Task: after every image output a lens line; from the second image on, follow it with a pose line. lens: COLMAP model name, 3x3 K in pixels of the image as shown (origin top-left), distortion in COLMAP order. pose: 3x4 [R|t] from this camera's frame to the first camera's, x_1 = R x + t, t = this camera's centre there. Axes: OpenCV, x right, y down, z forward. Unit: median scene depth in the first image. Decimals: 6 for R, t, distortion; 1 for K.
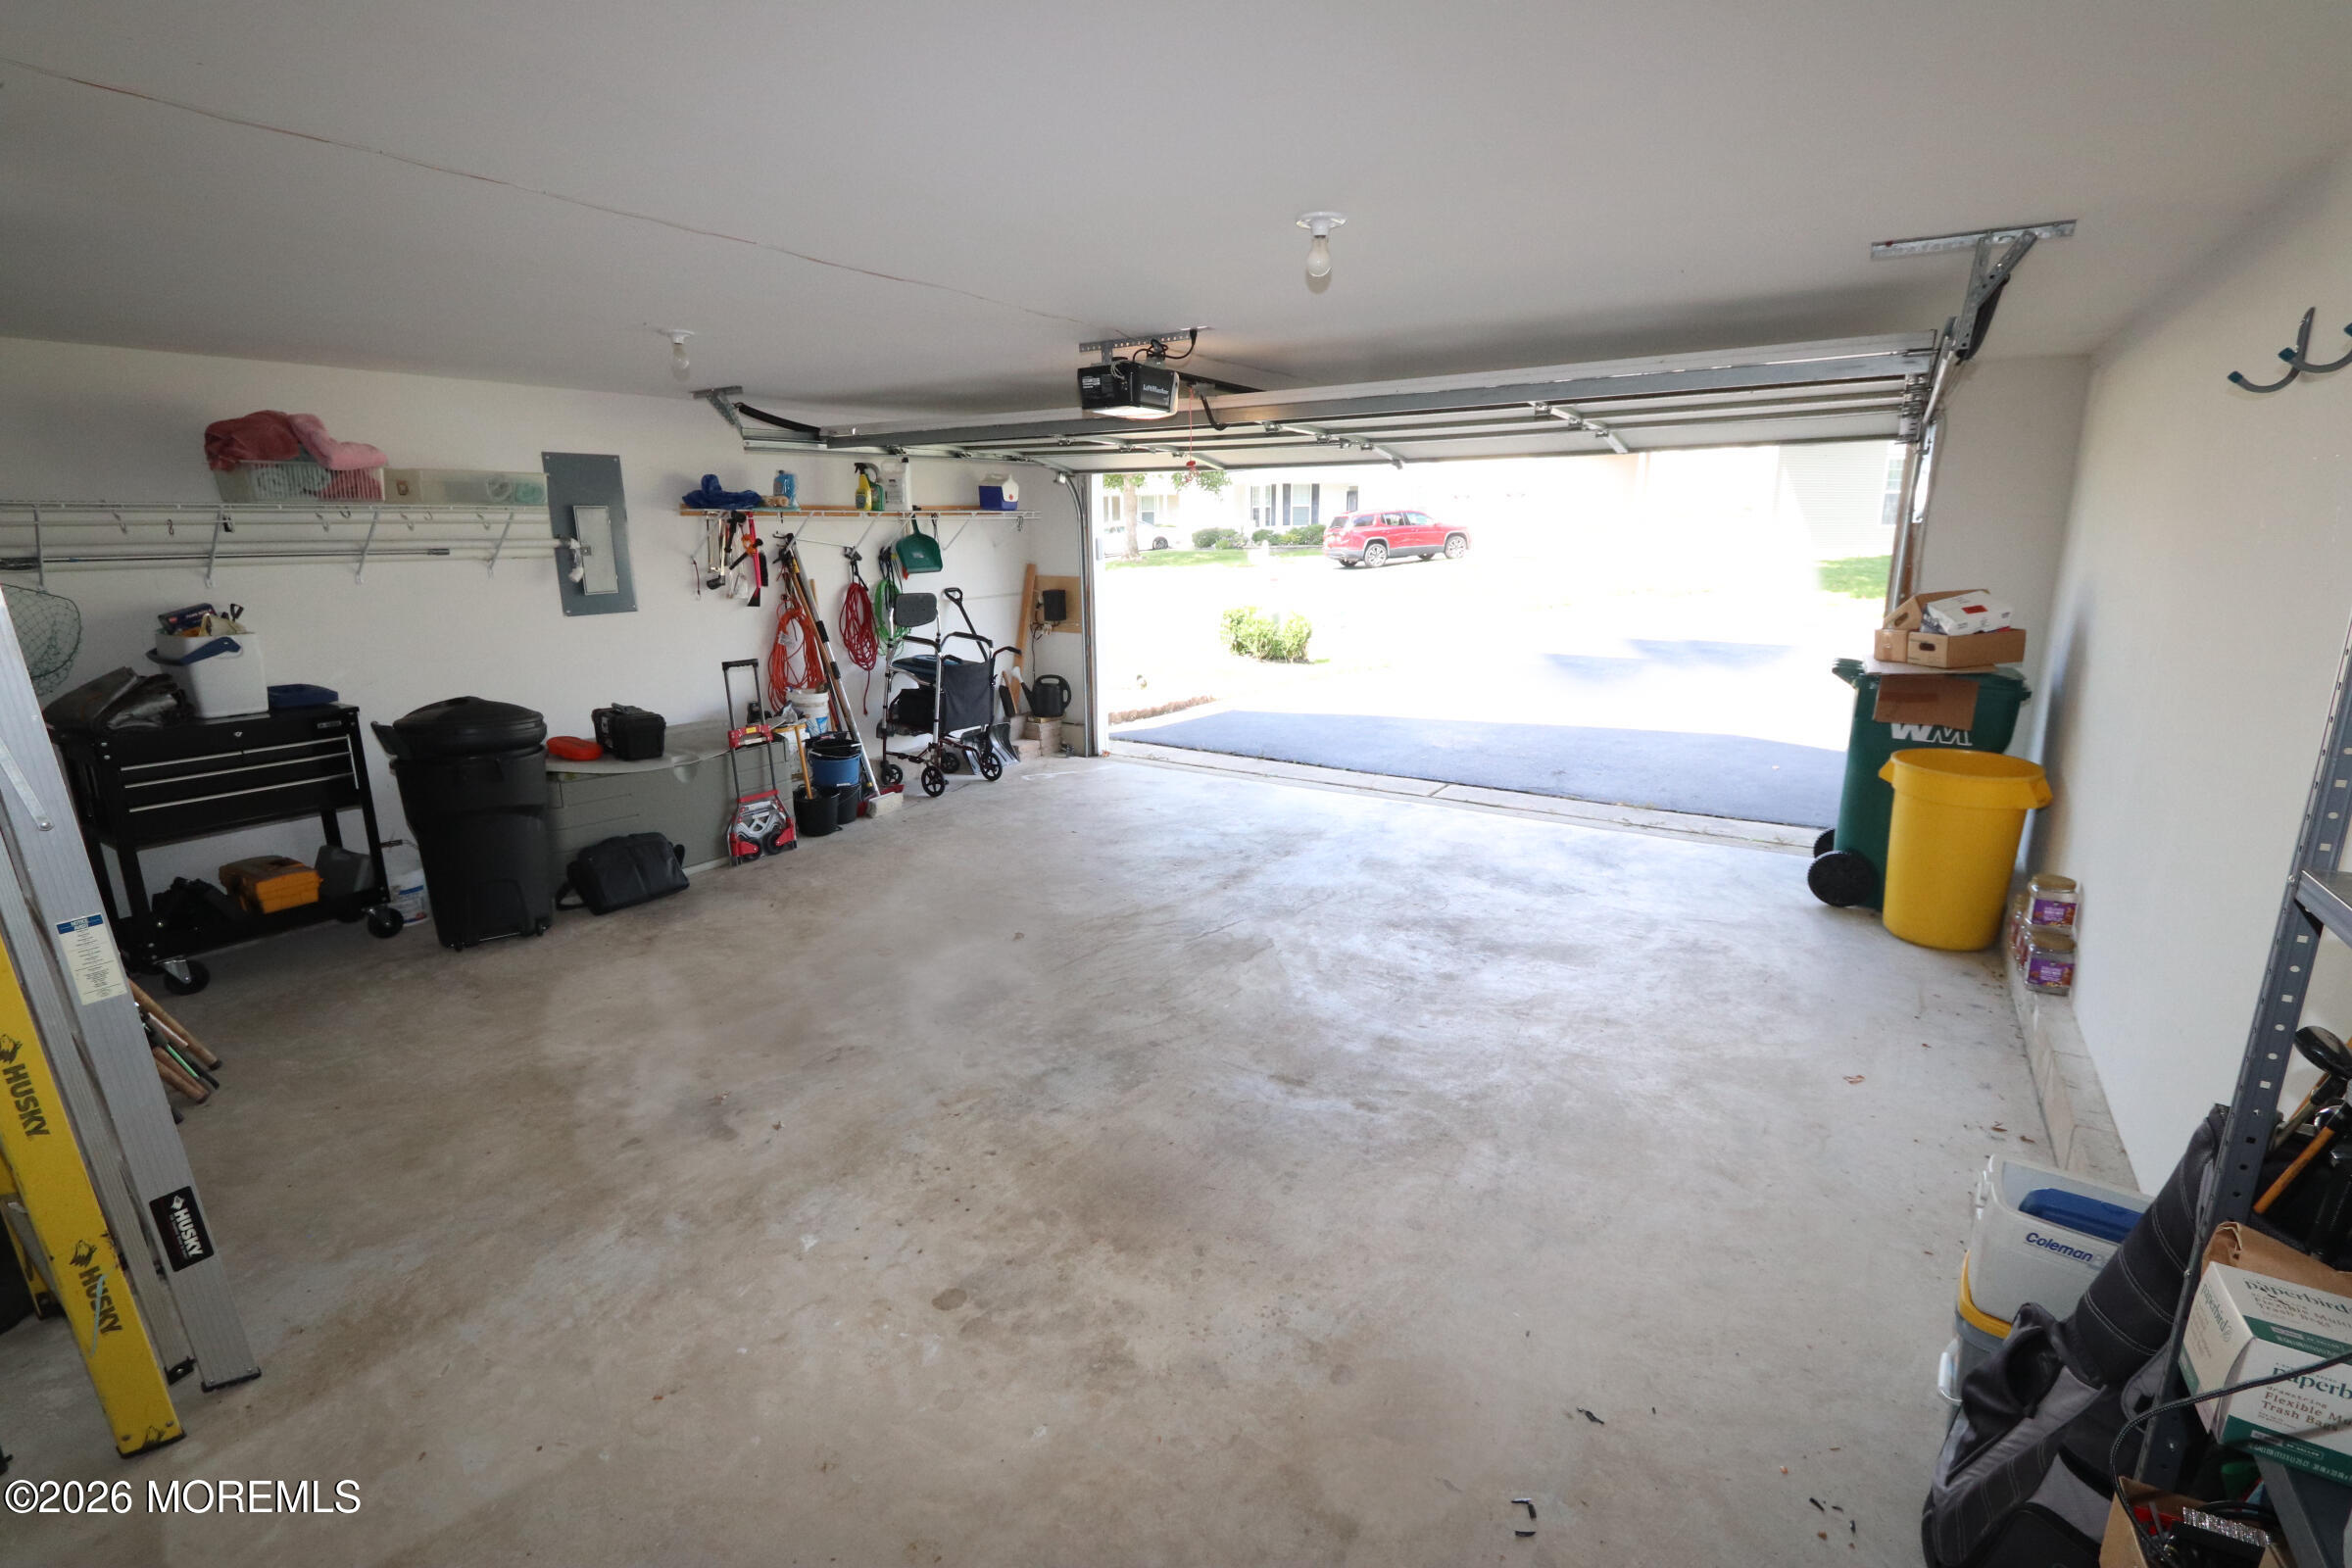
lens RADIAL K [[1074.0, 0, 1176.0], [0, 1074.0, 784.0], [0, 0, 1]] dist [-0.000303, 0.000238]
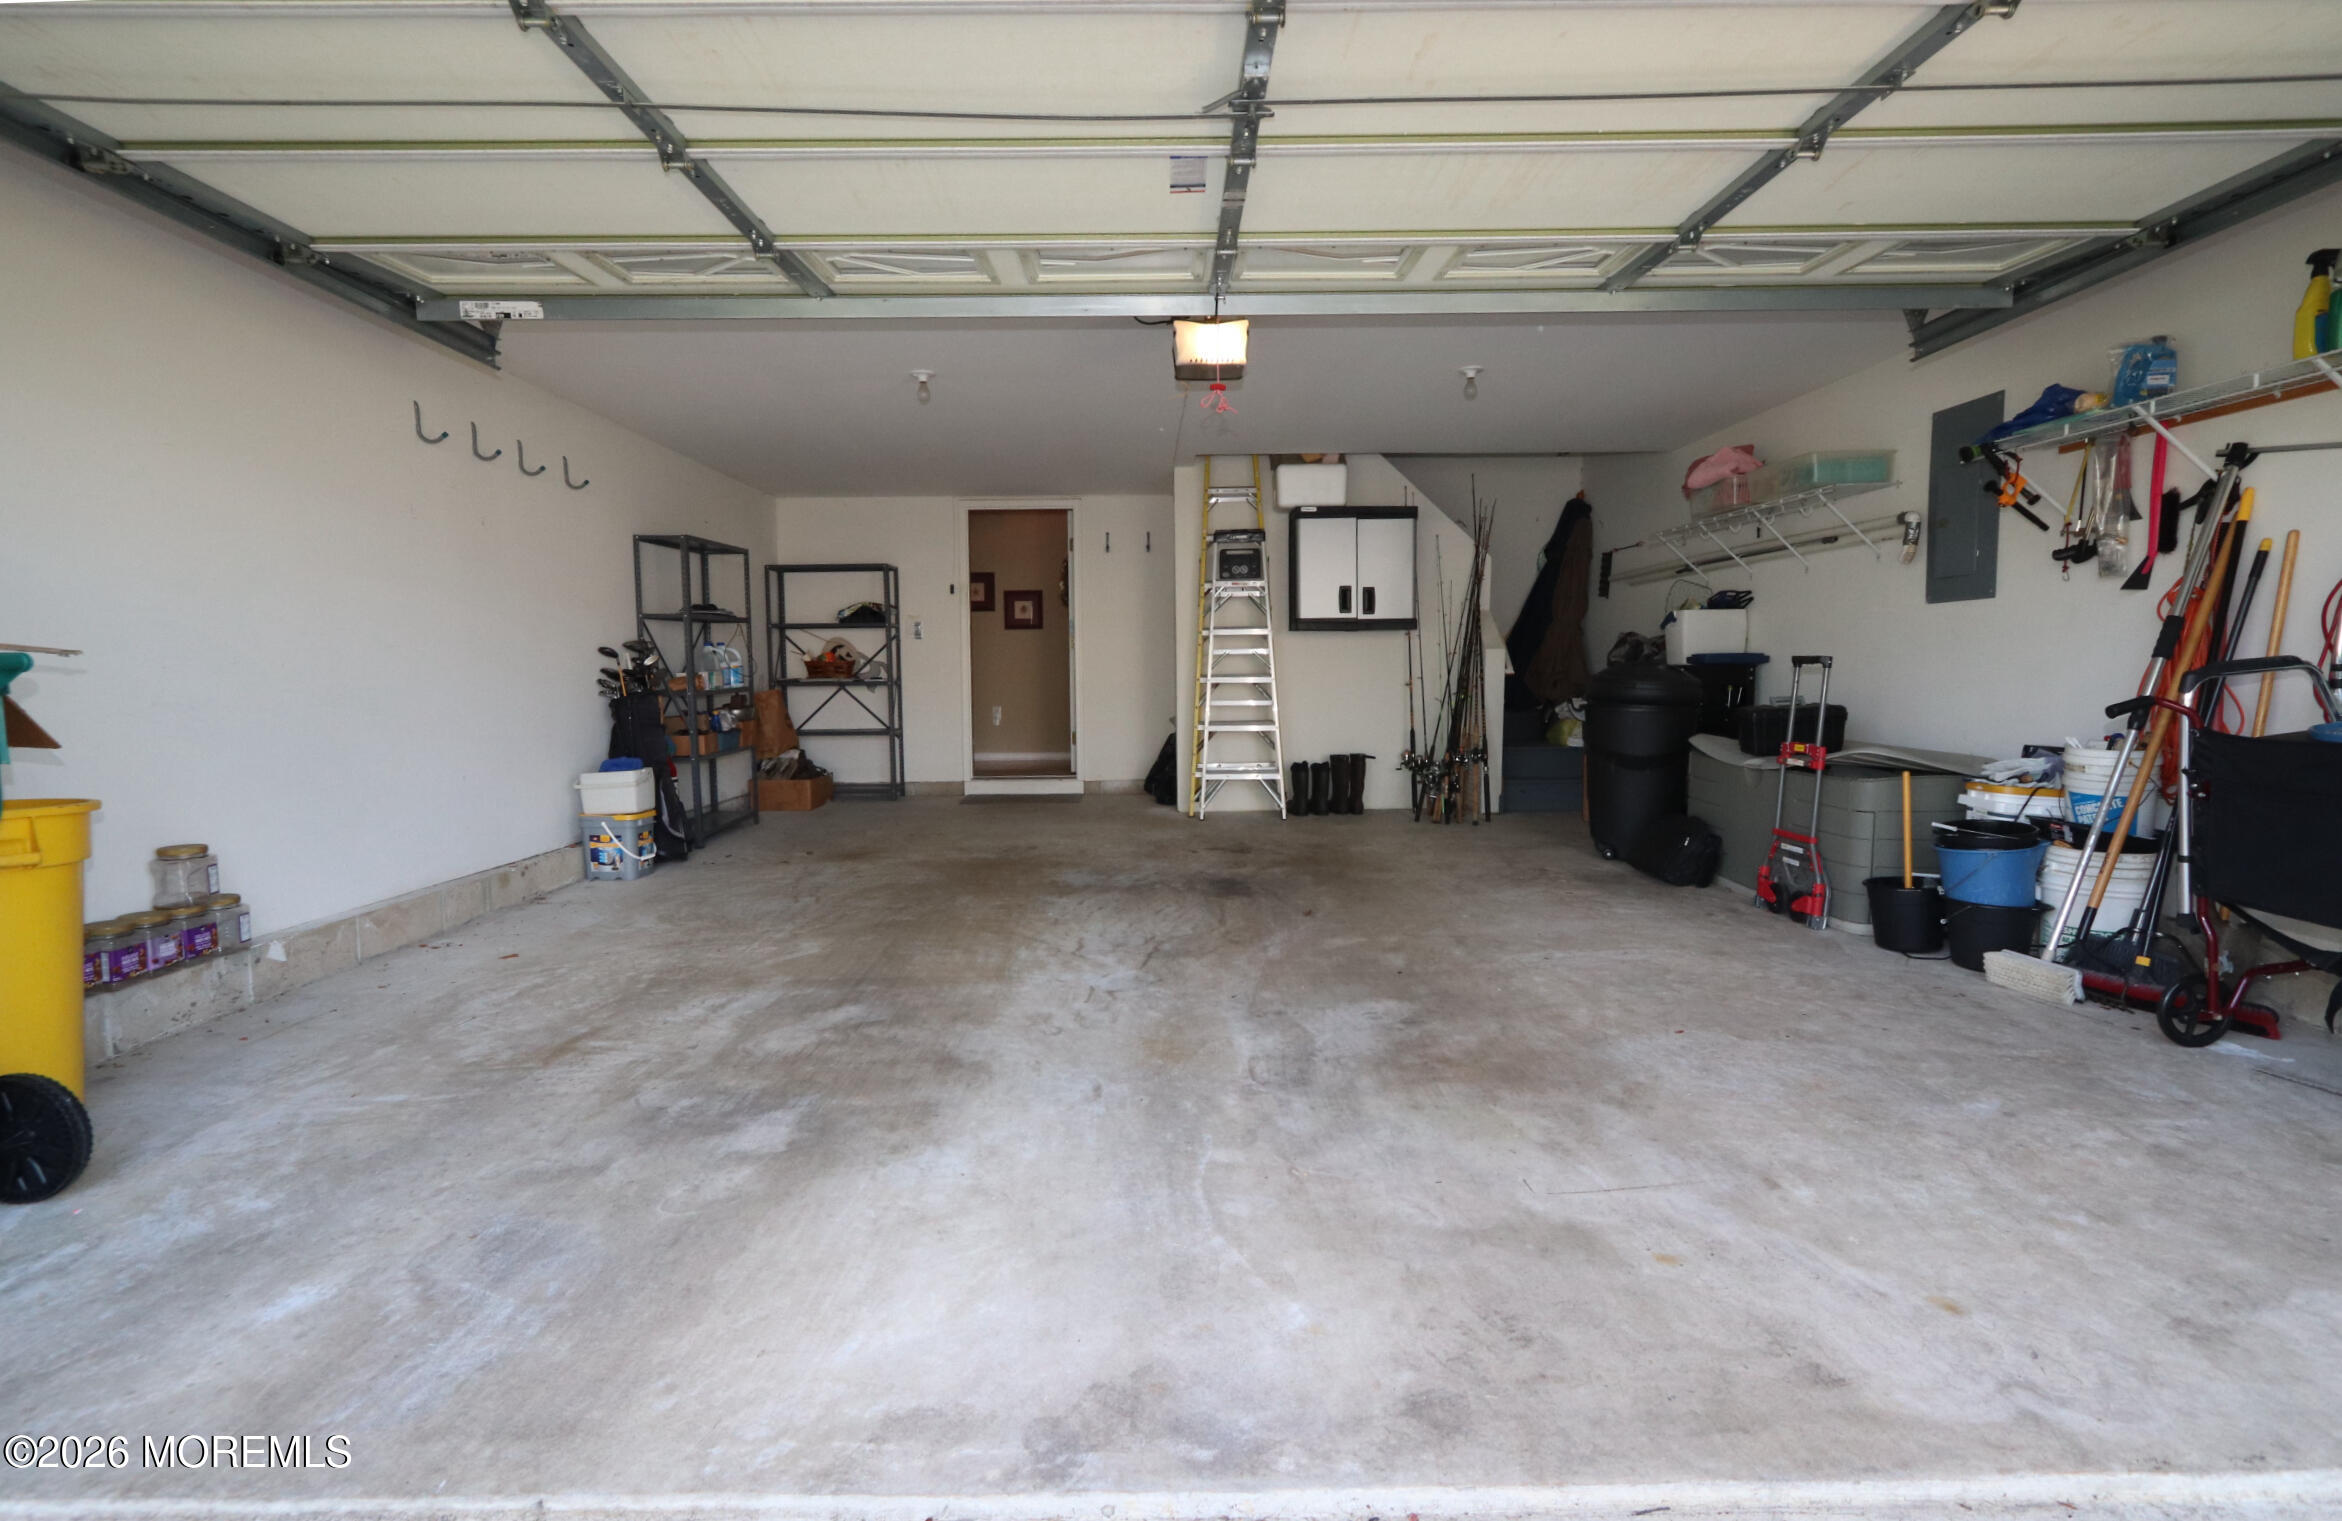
lens RADIAL K [[1116.2, 0, 1171.0], [0, 1116.2, 760.5], [0, 0, 1]] dist [-0.000082, -0.000063]
pose [[-0.827873, 0.059809, -0.557718, 0.412392], [-0.117709, 0.953635, 0.276994, -0.207617], [0.548426, 0.294964, -0.782448, 1.371985]]
